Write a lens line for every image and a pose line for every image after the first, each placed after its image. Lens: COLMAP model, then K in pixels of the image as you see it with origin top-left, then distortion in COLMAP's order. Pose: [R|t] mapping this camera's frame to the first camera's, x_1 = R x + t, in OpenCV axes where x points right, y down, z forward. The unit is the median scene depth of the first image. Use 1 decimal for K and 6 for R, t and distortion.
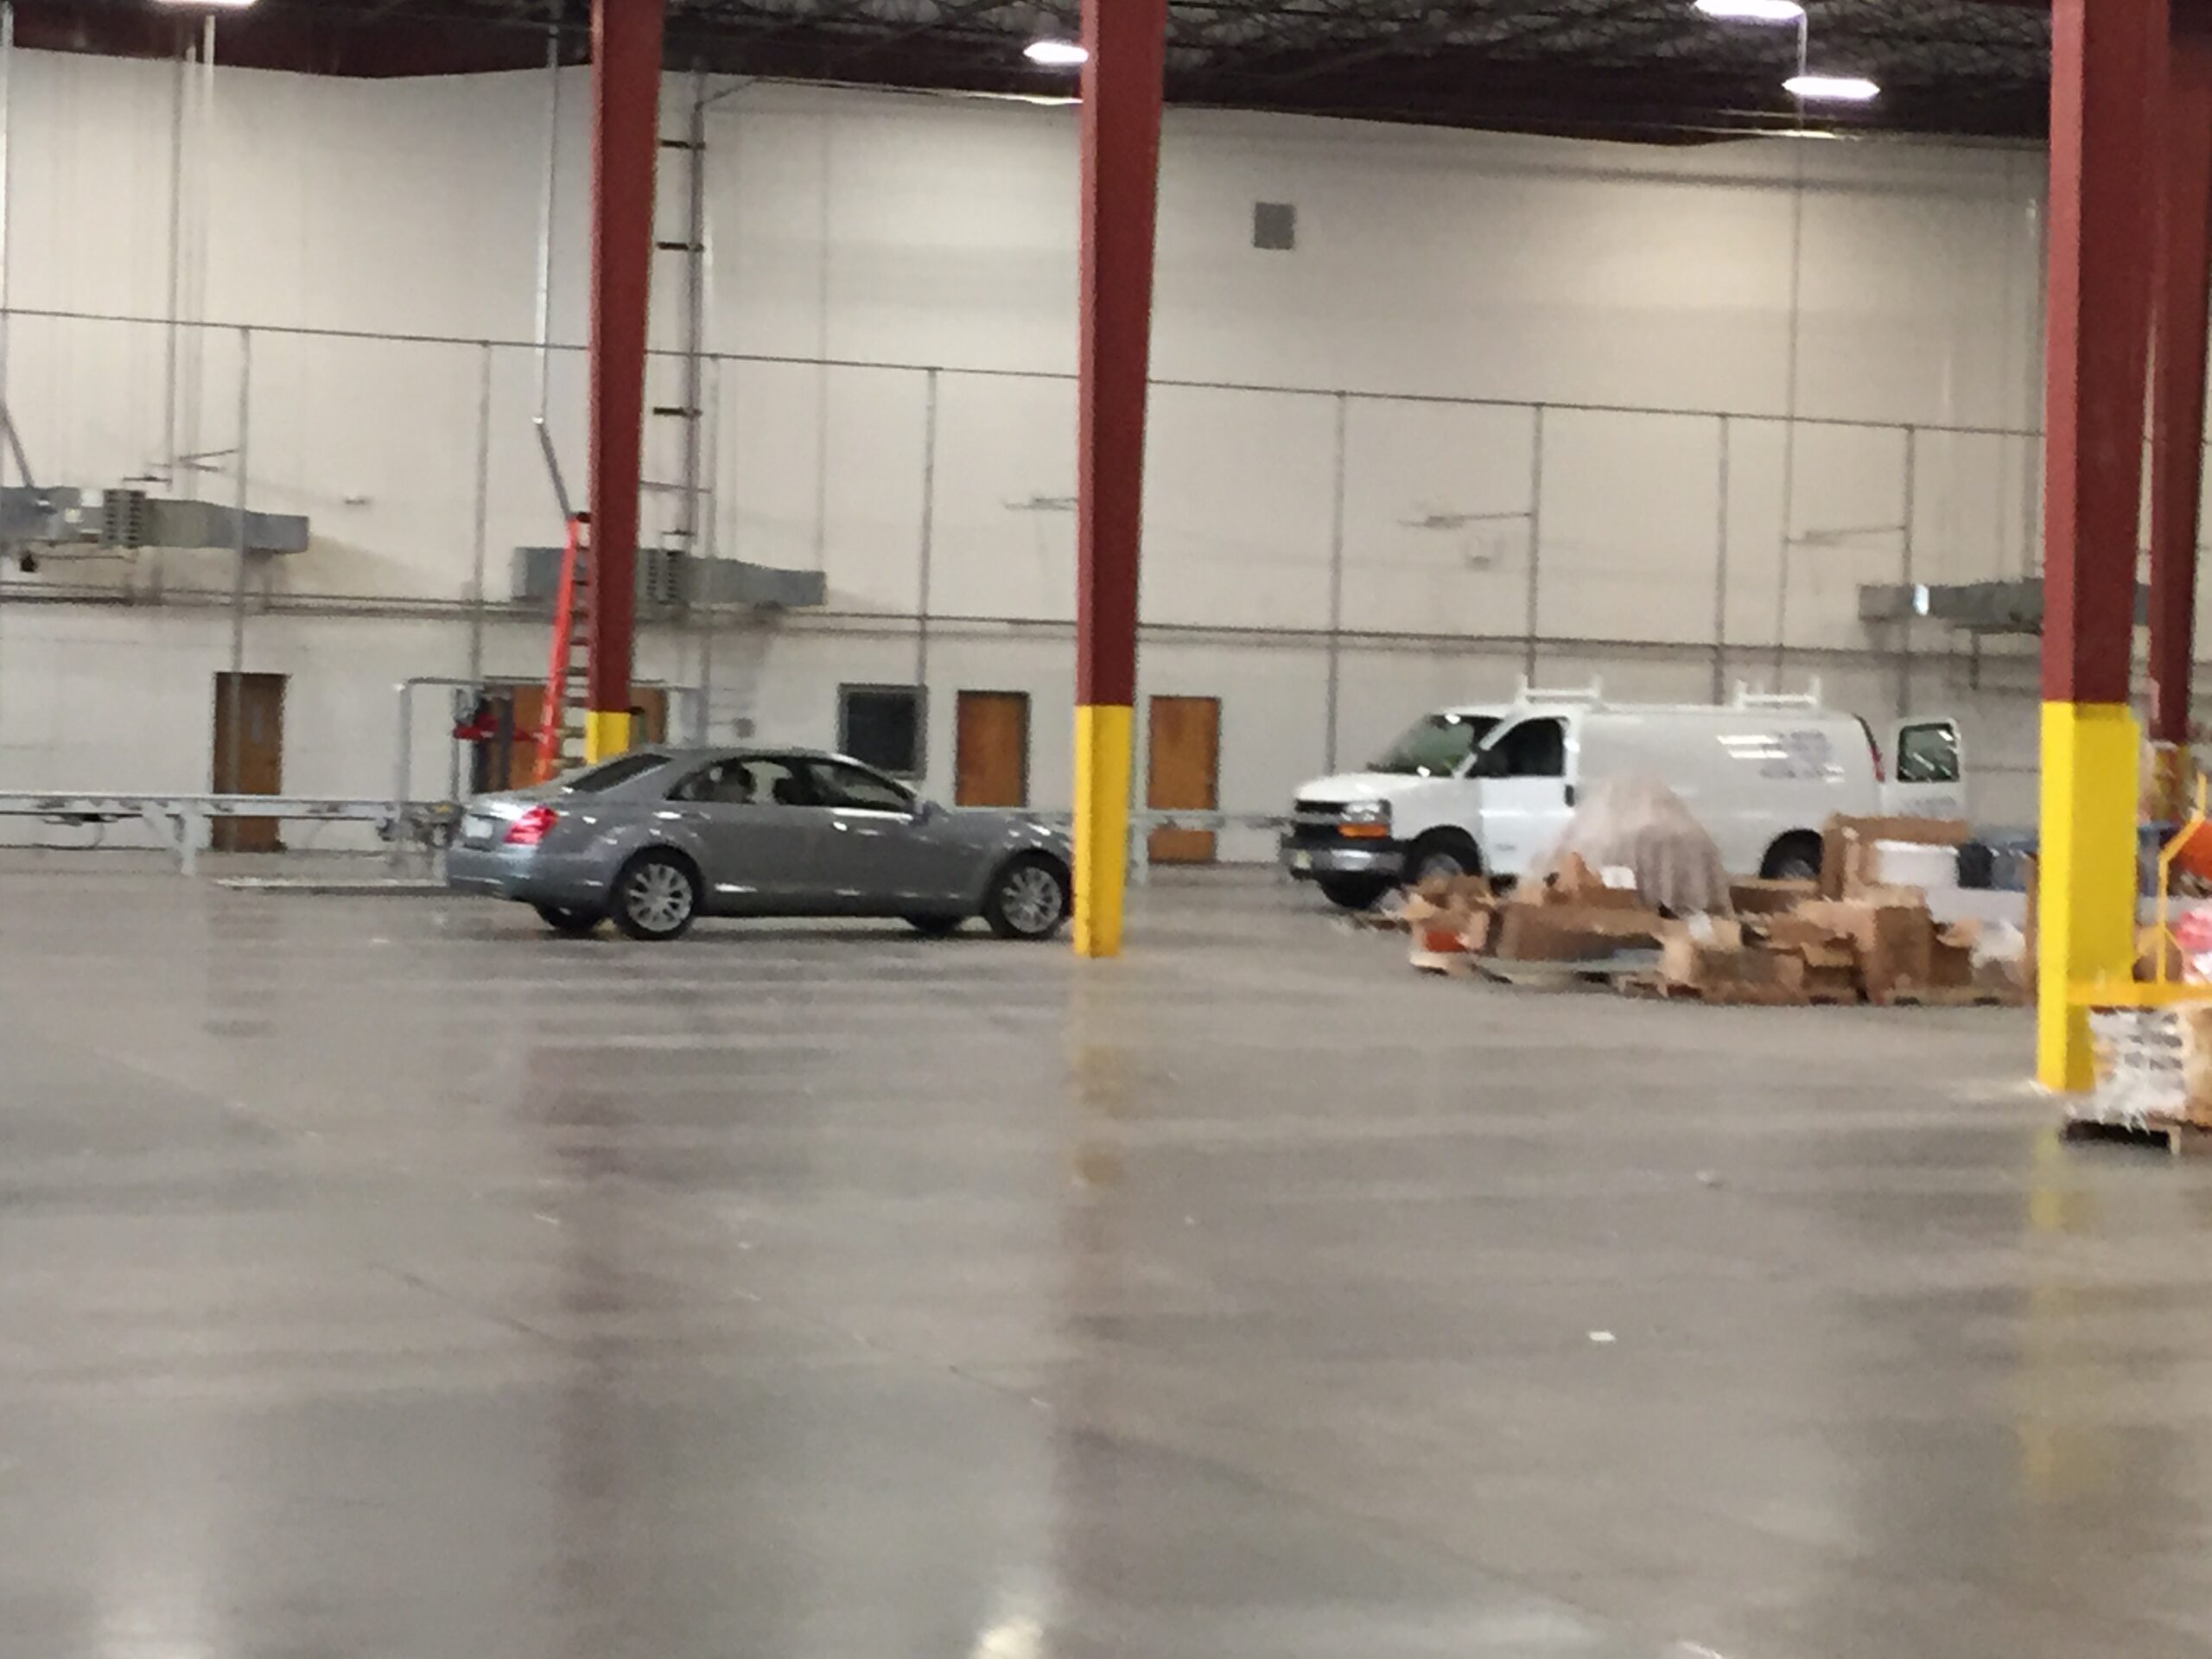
lens RADIAL K [[4606.5, 0, 1106.0], [0, 4606.5, 829.5], [0, 0, 1]] dist [-0.002795, 0.053139]
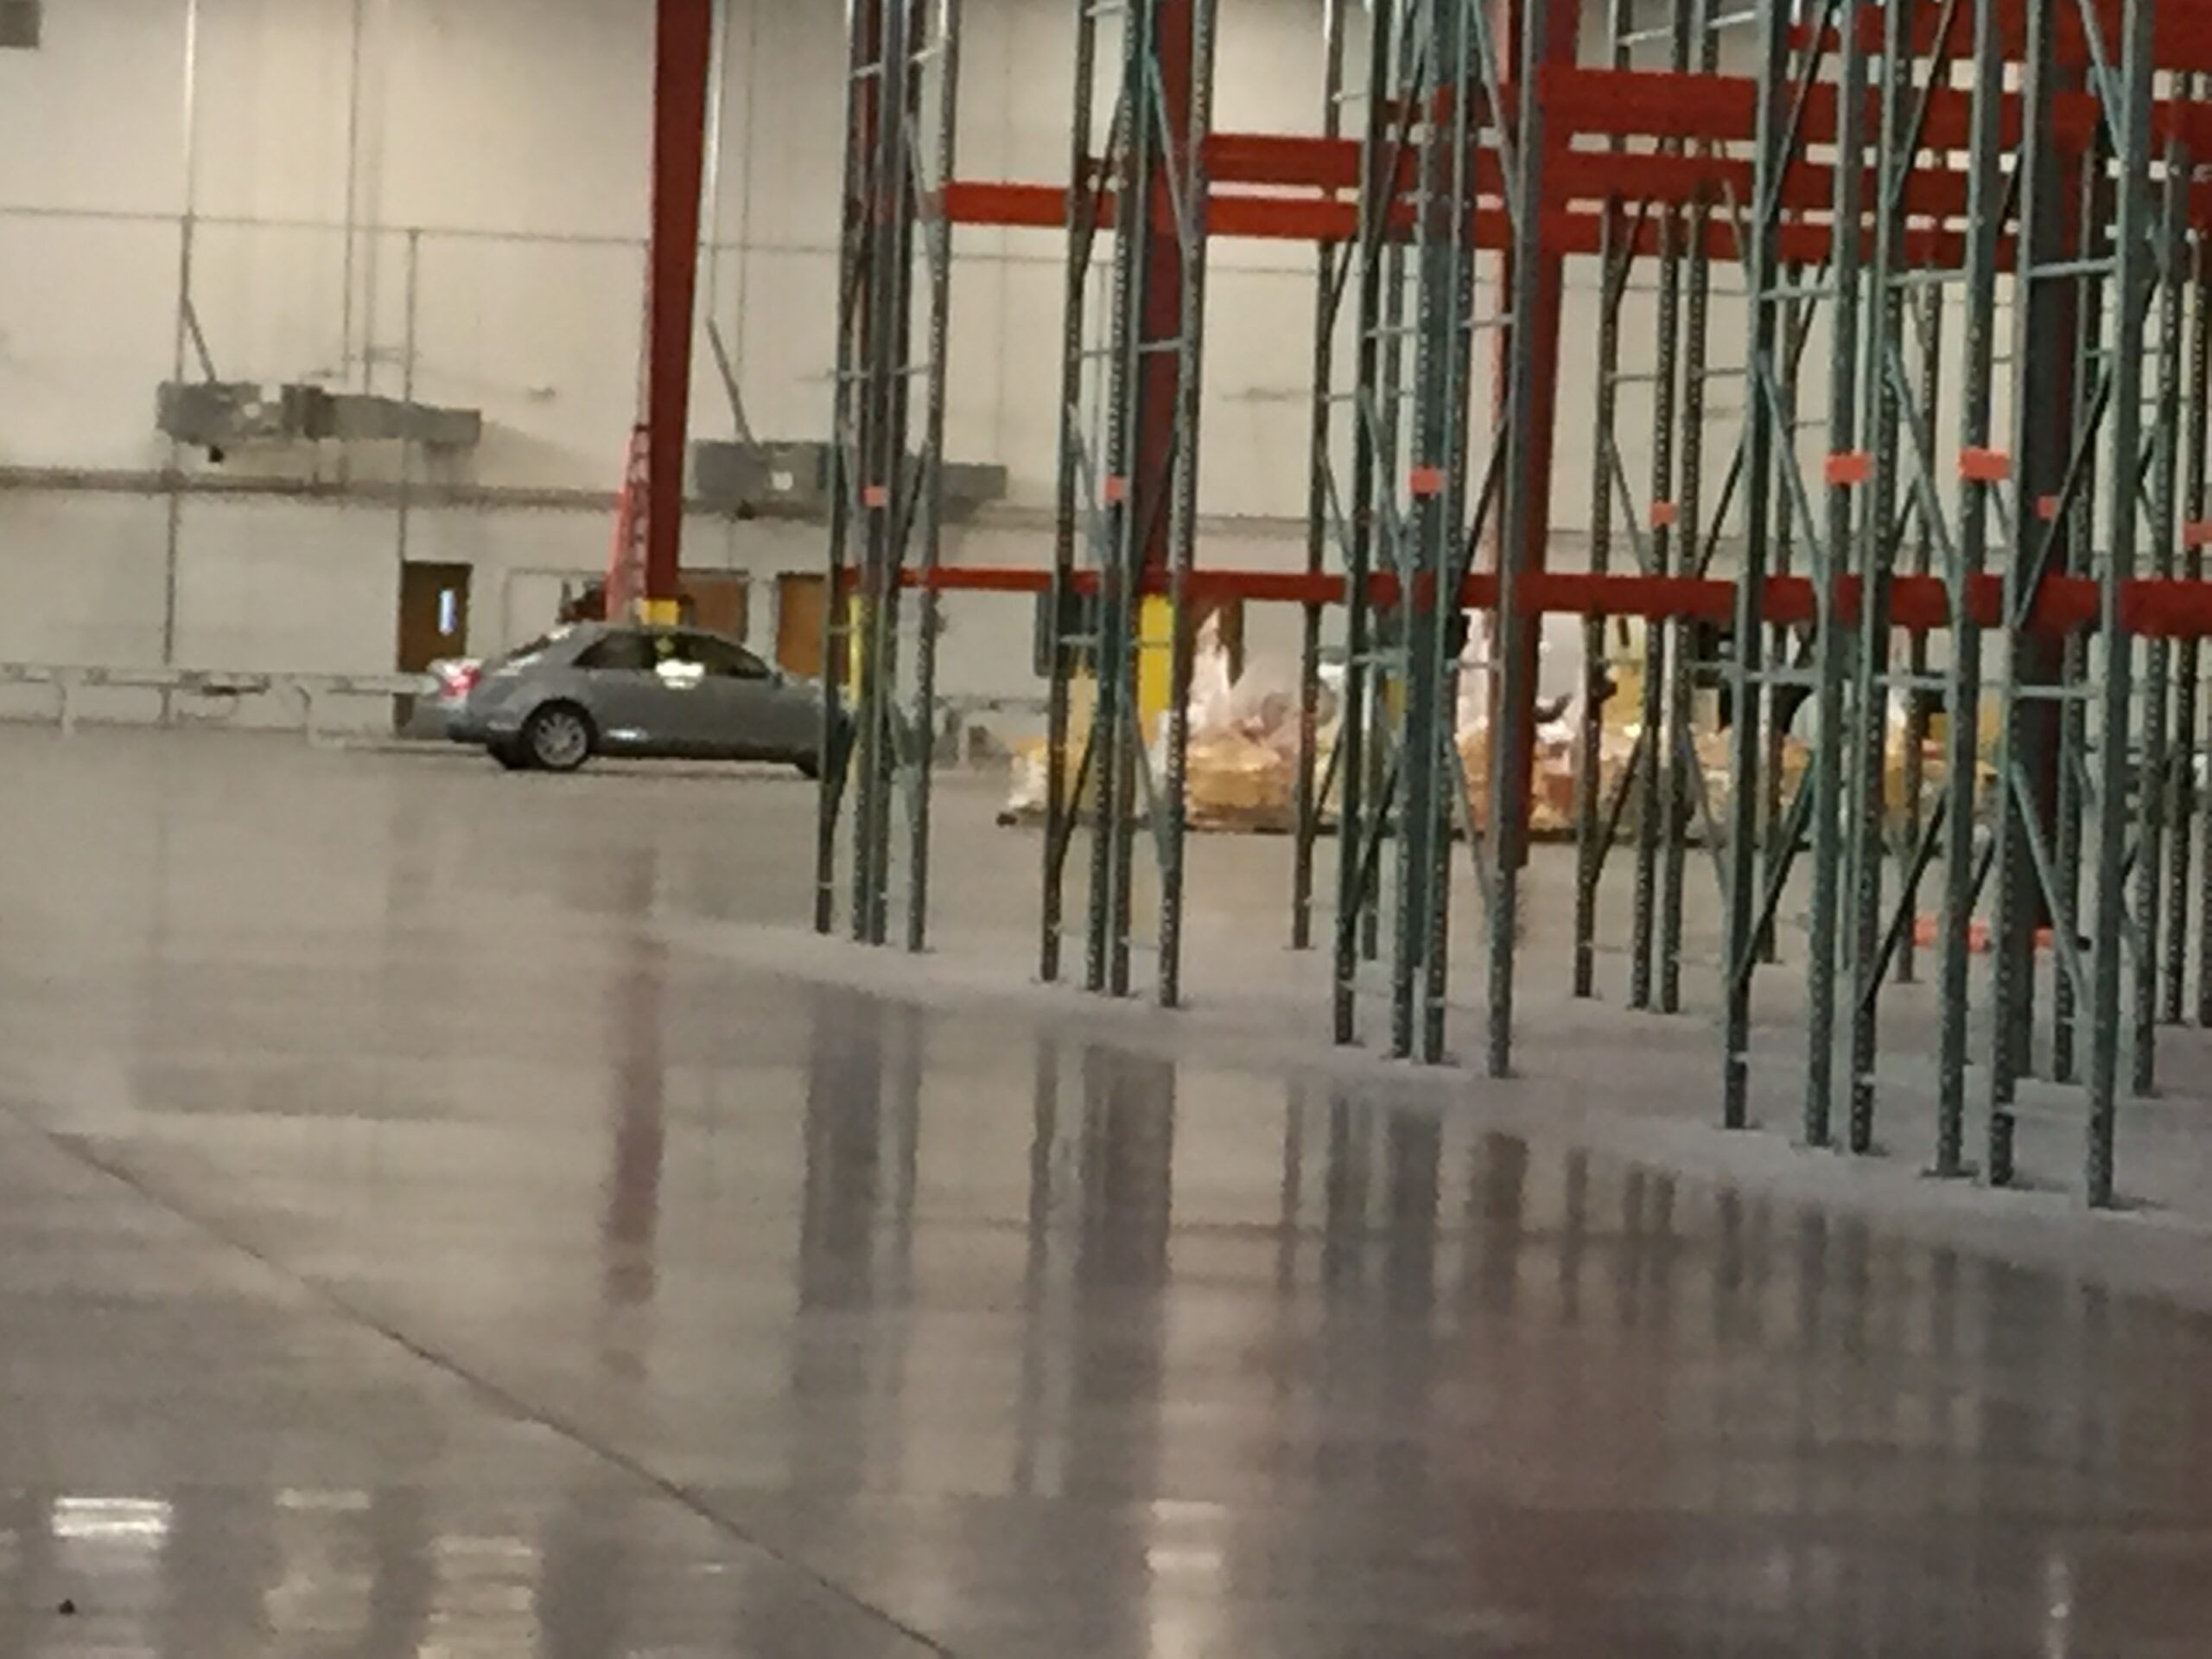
lens RADIAL K [[9336.8, 0, 1106.0], [0, 9336.8, 829.5], [0, 0, 1]] dist [0.176215, 3.091050]
pose [[0.980661, 0.014848, -0.195152, 0.380636], [-0.015870, 0.999867, -0.003671, 0.031688], [0.195072, 0.006697, 0.980766, -1.042390]]
